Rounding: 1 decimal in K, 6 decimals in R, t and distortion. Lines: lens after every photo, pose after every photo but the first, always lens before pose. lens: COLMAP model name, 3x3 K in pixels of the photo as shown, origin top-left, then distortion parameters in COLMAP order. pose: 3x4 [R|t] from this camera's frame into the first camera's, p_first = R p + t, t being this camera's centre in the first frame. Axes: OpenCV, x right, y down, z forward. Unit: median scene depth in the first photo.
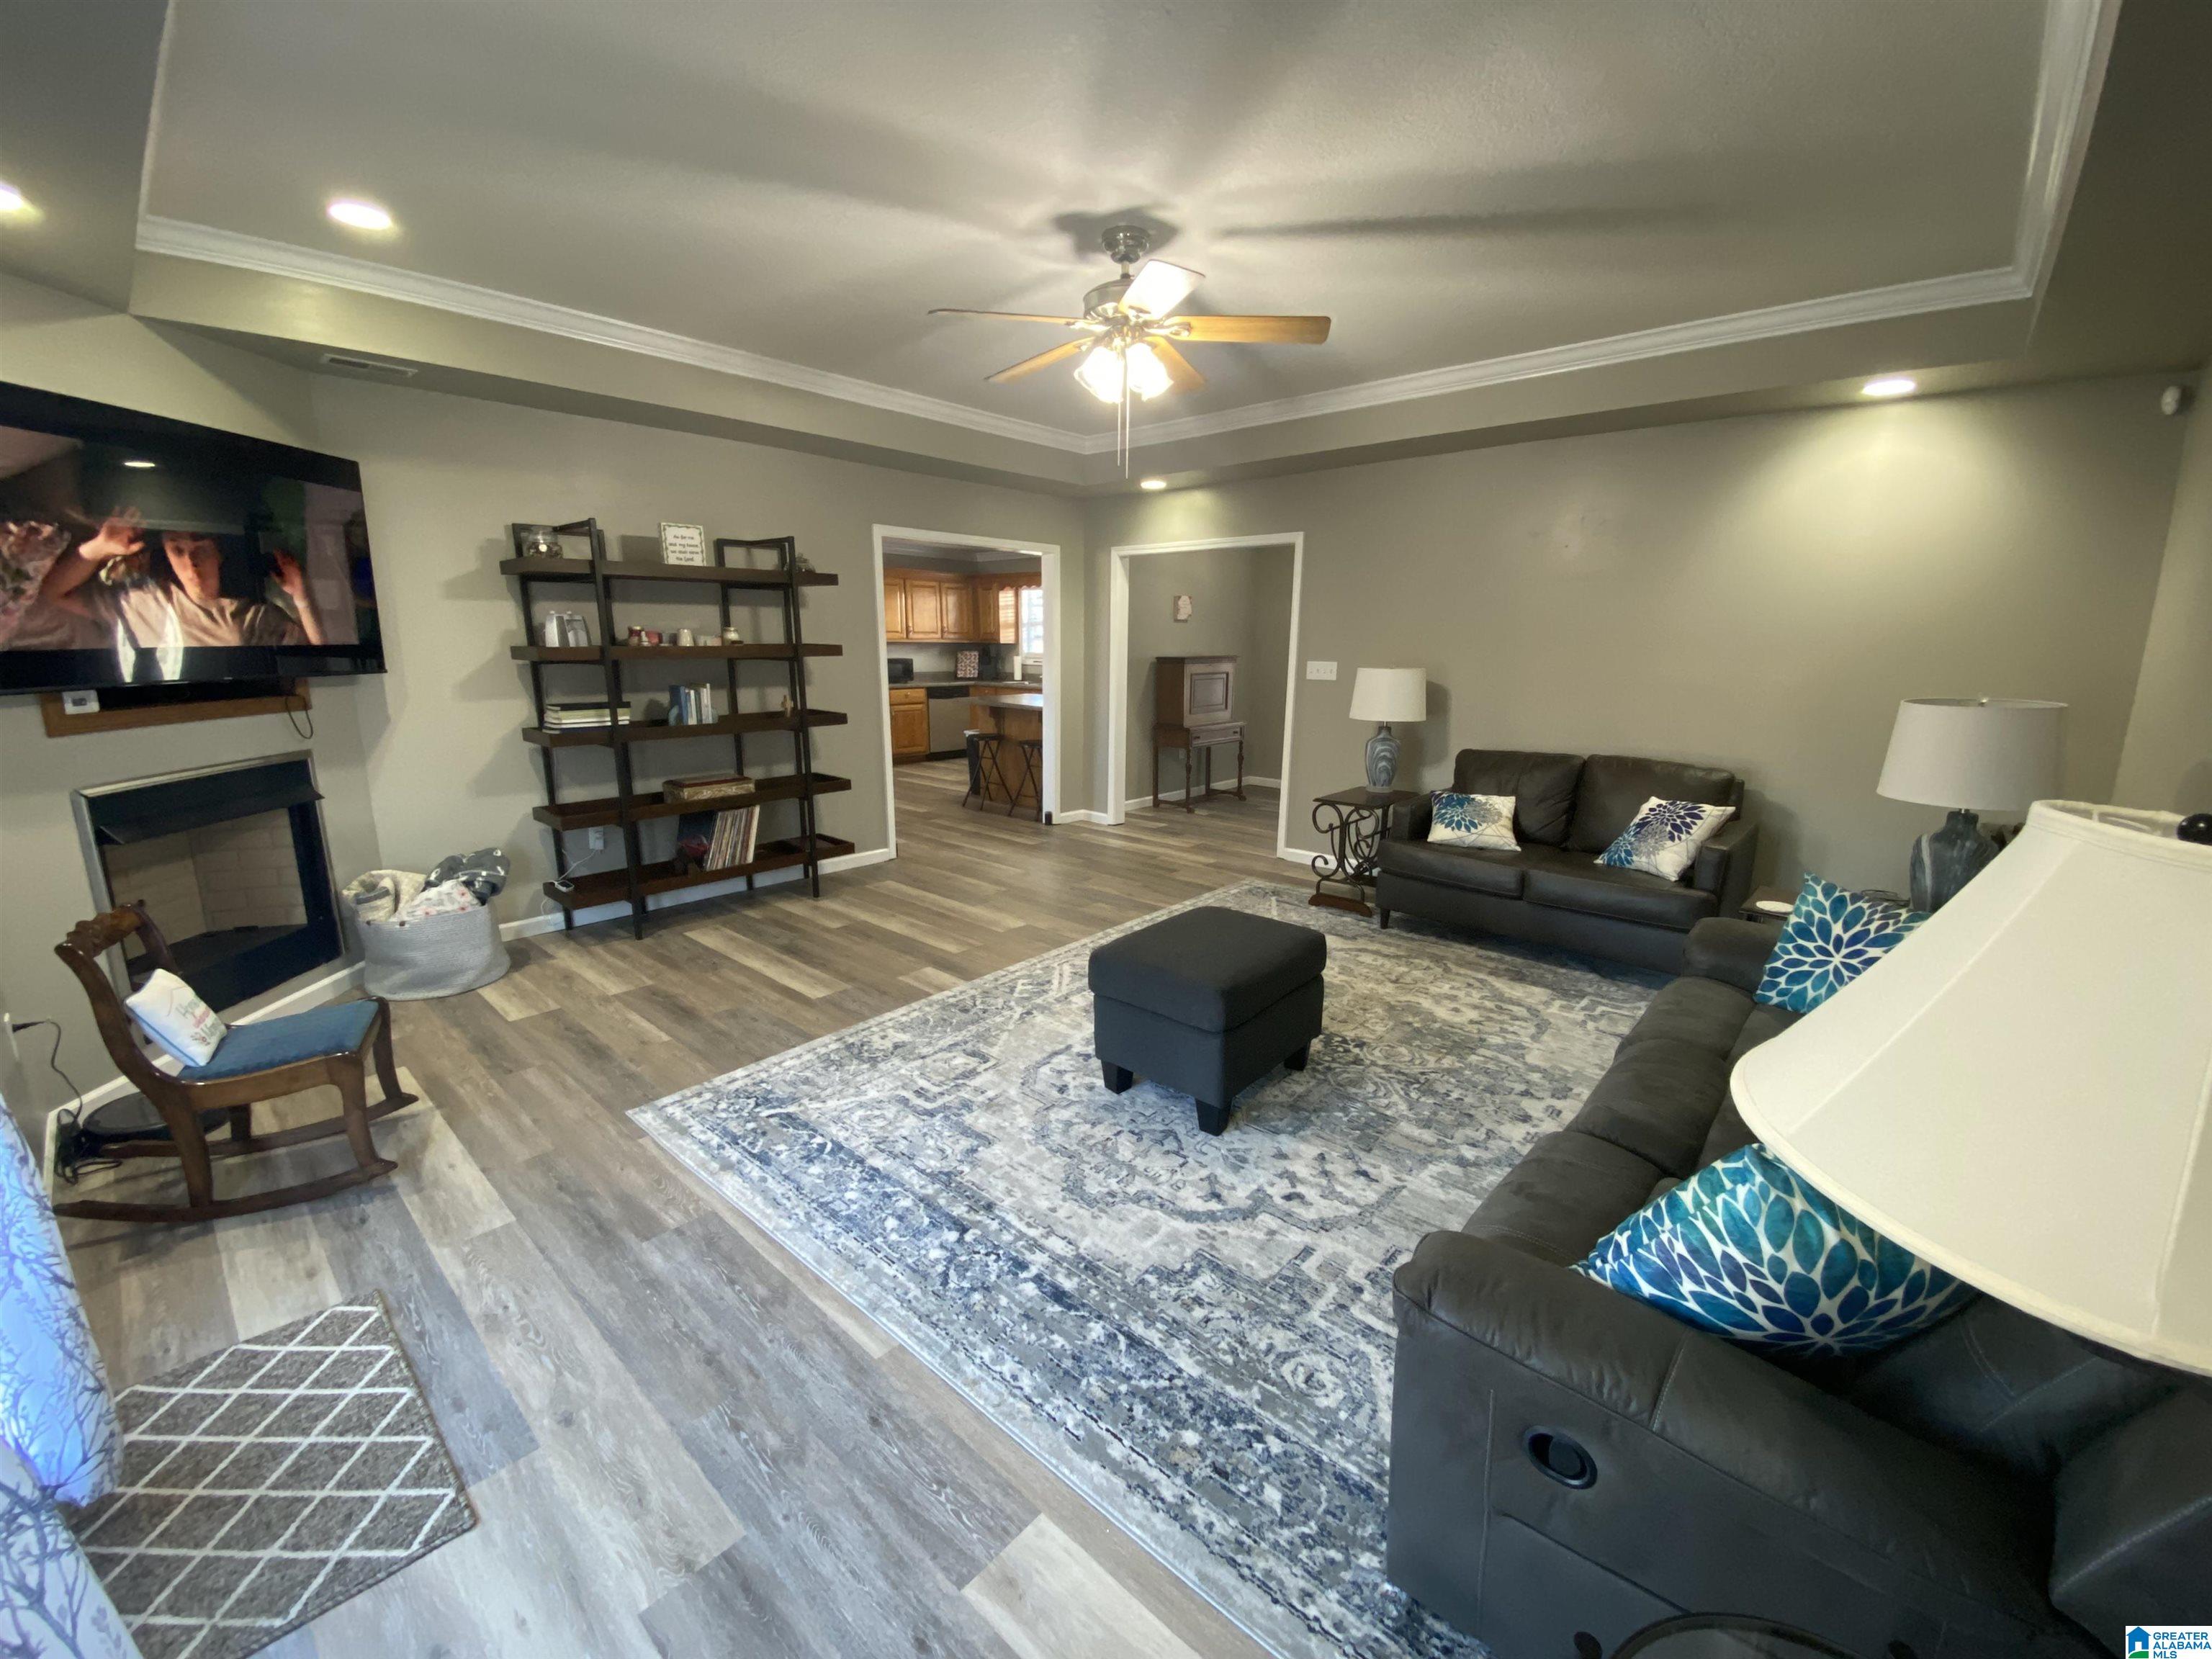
lens RADIAL K [[896.5, 0, 1106.0], [0, 896.5, 829.5], [0, 0, 1]] dist [0.051239, -0.039582]
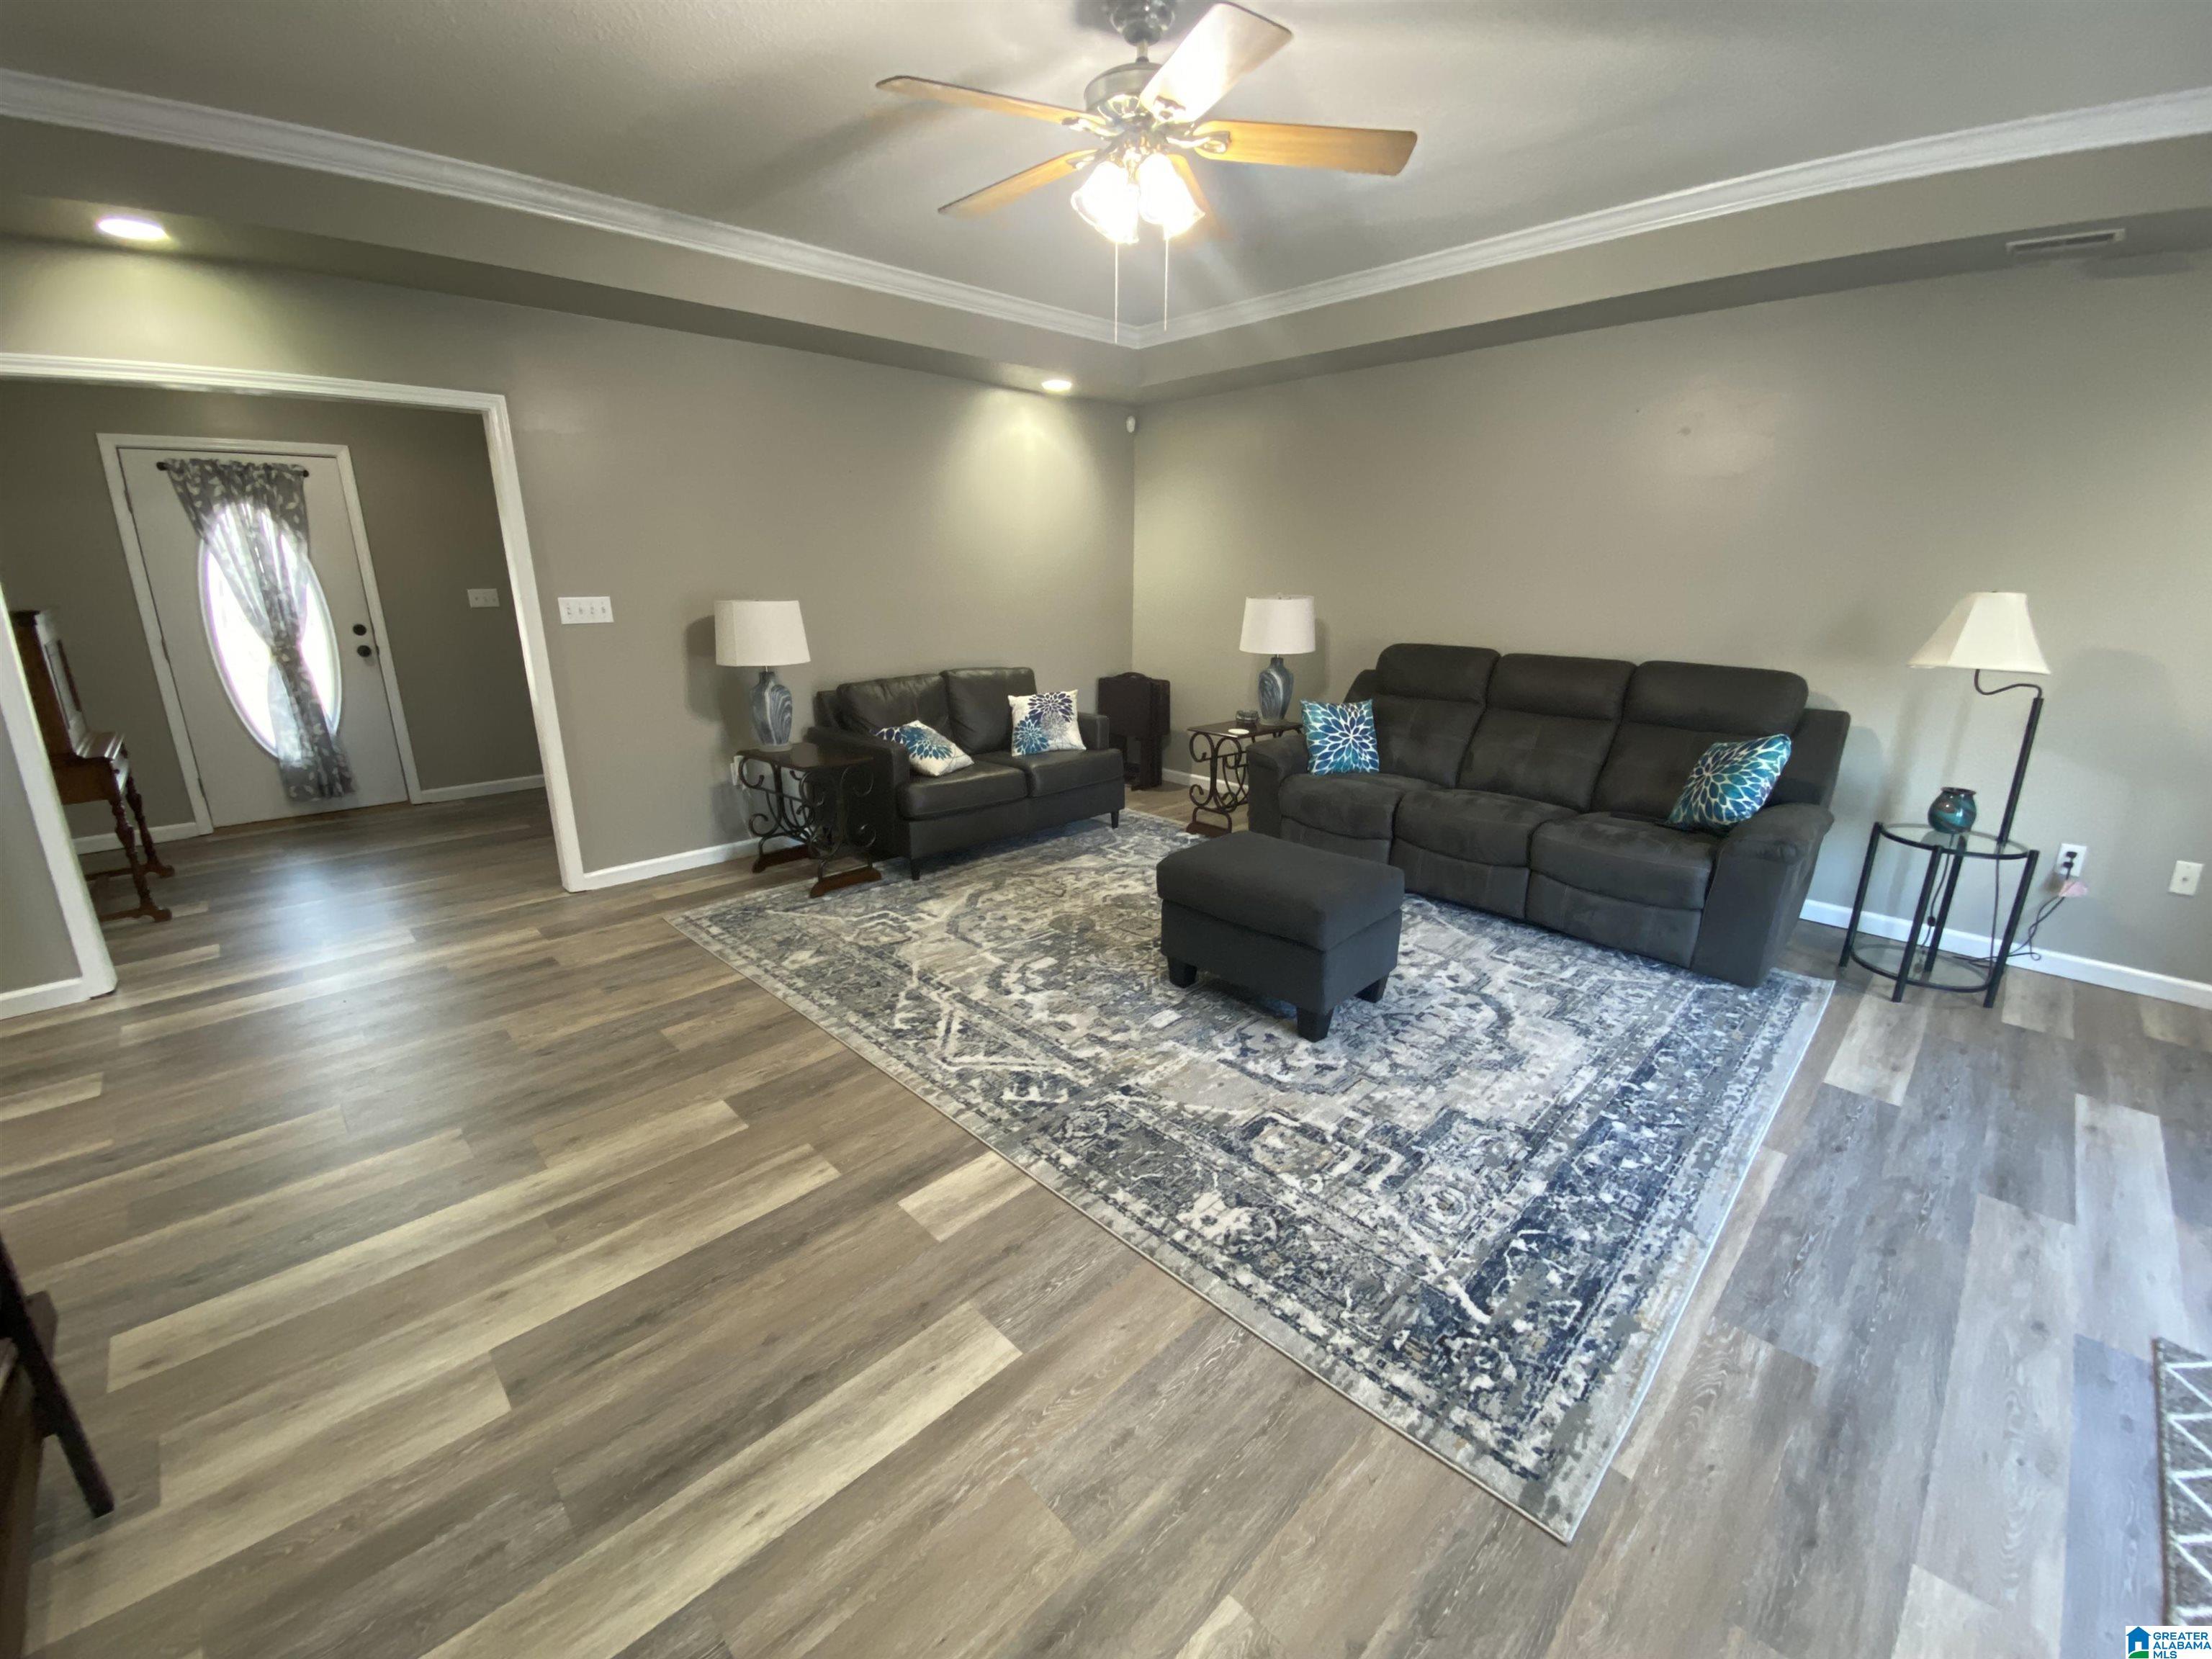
lens RADIAL K [[894.2, 0, 1109.6], [0, 894.2, 833.5], [0, 0, 1]] dist [0.023463, -0.019374]
pose [[0.061738, -0.292384, 0.954306, -0.905562], [0.210561, 0.938427, 0.273897, -0.241293], [-0.975629, 0.184029, 0.119501, 1.121288]]
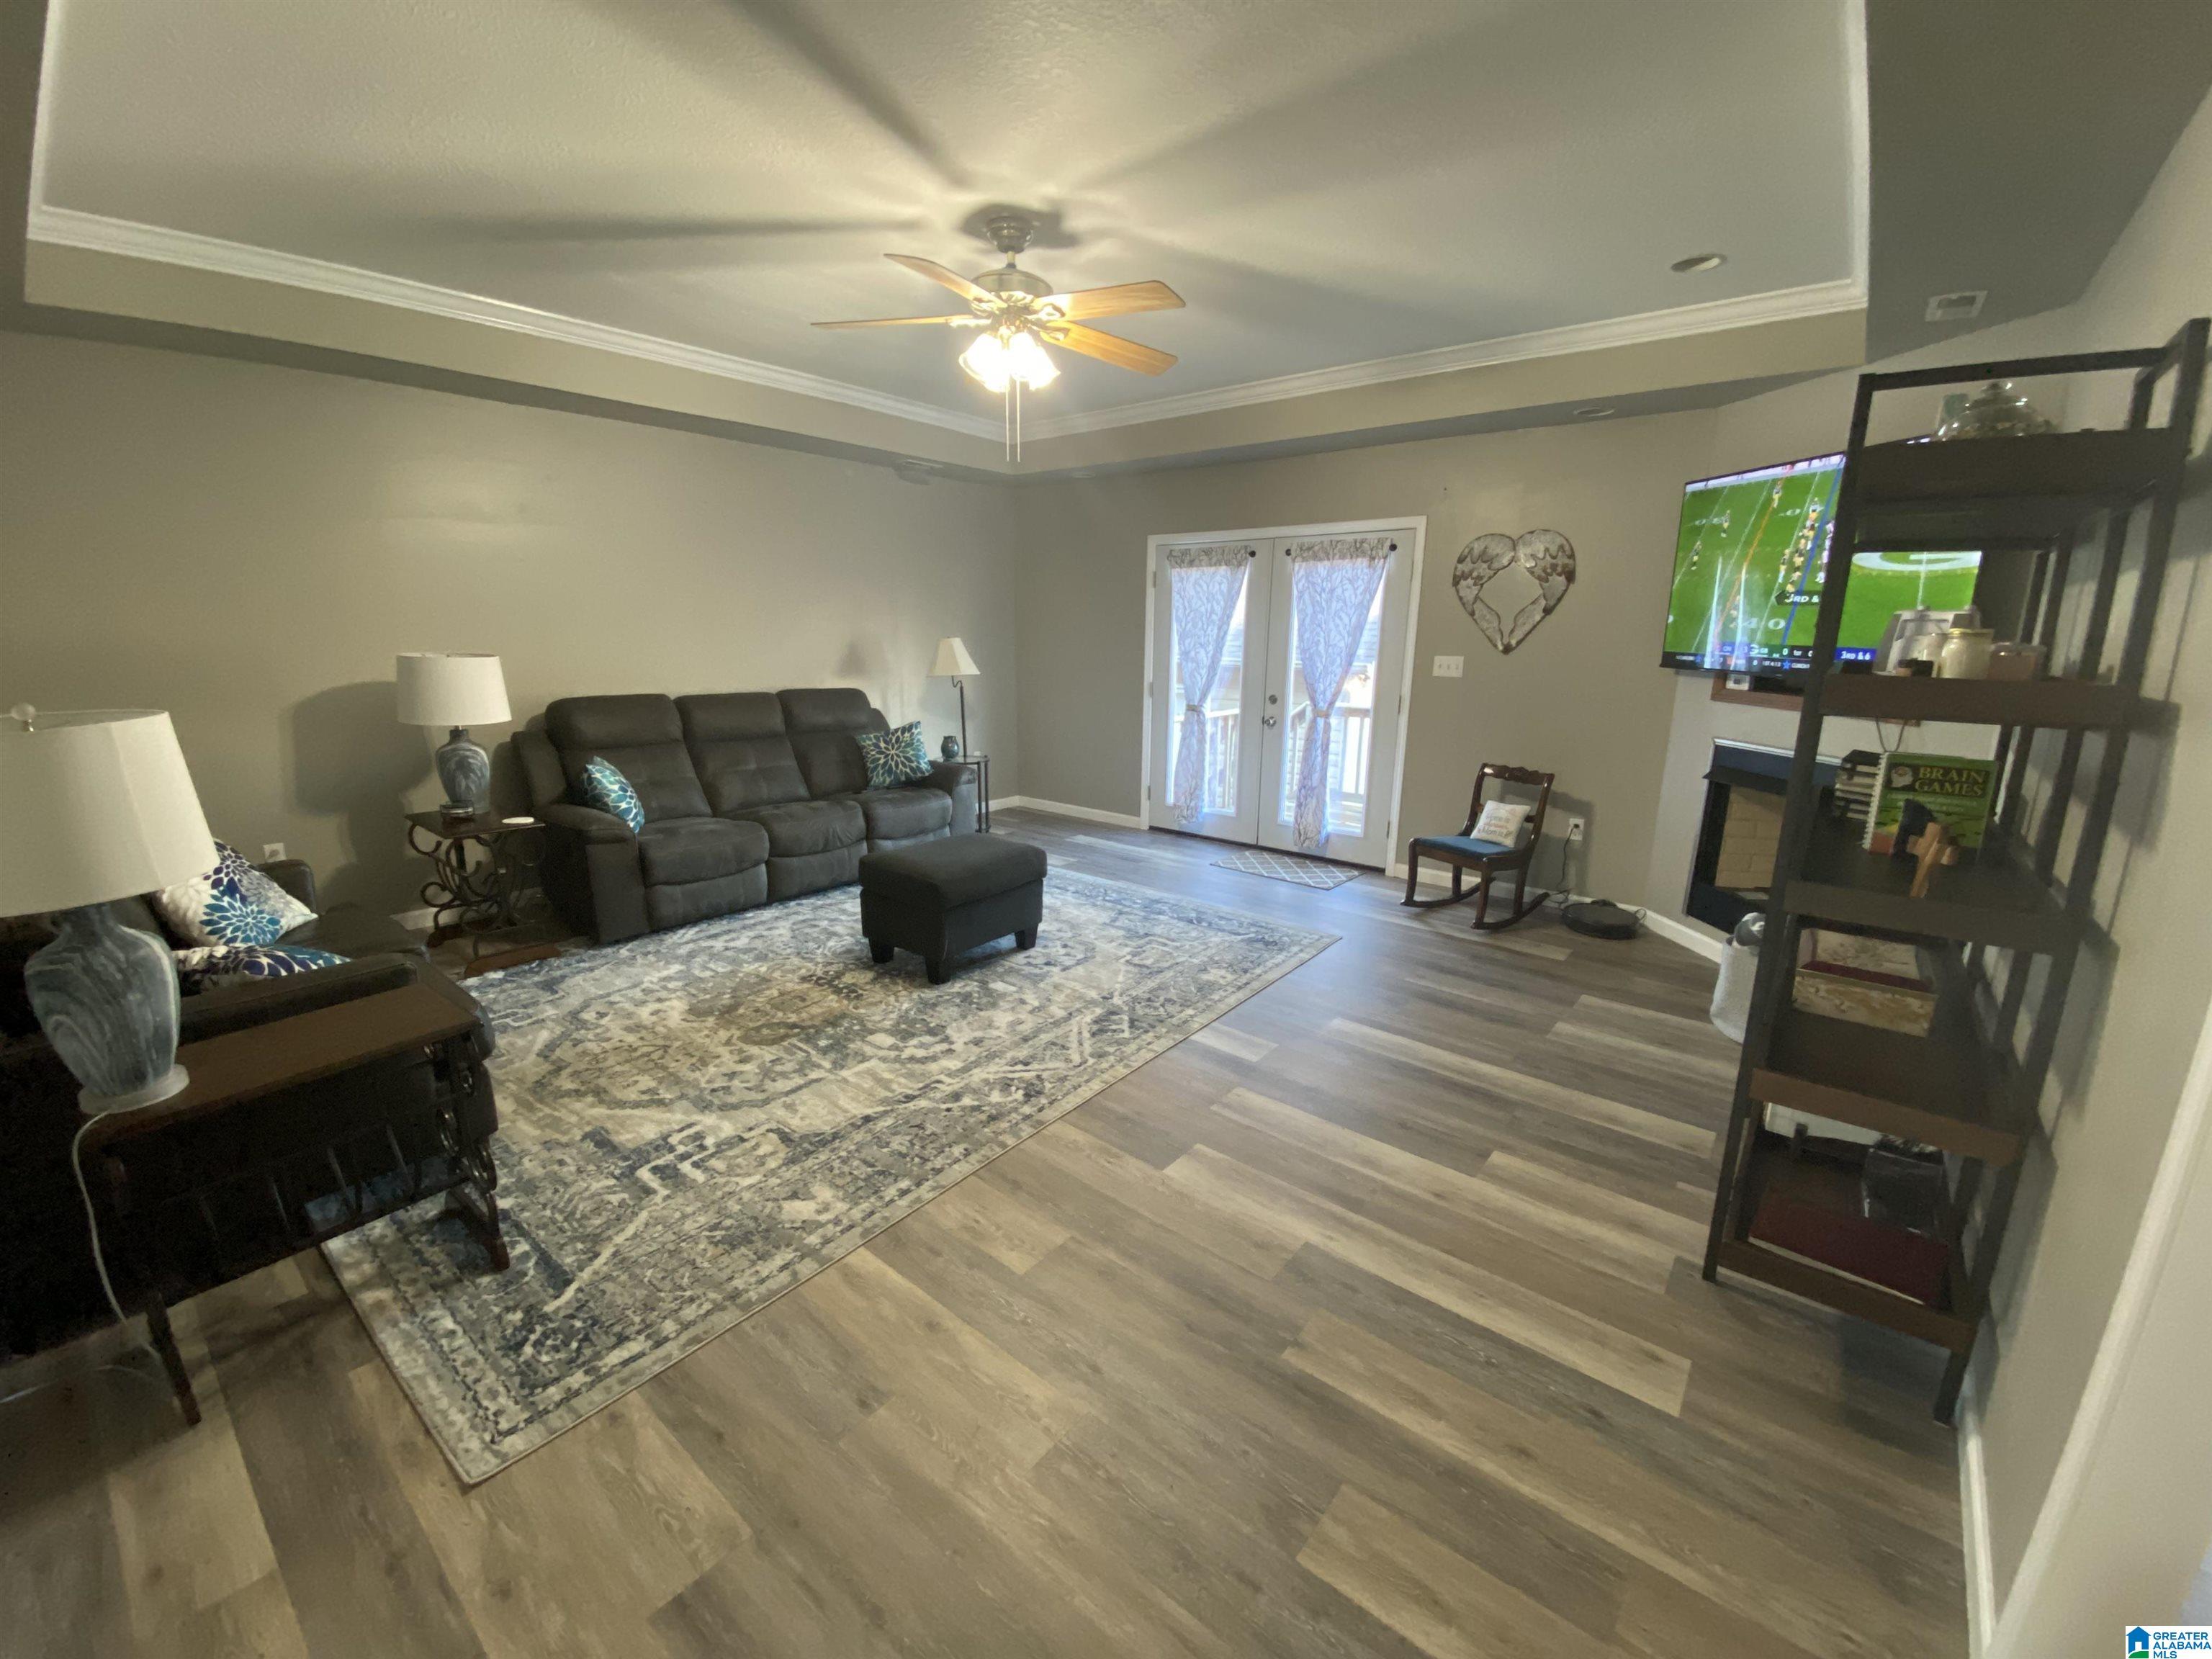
lens RADIAL K [[882.9, 0, 1106.0], [0, 882.9, 829.5], [0, 0, 1]] dist [0.050520, -0.037476]
pose [[-0.998690, -0.010578, -0.050055, -0.043279], [-0.031076, 0.902637, 0.429280, -0.502570], [0.040641, 0.430273, -0.901783, 2.298126]]
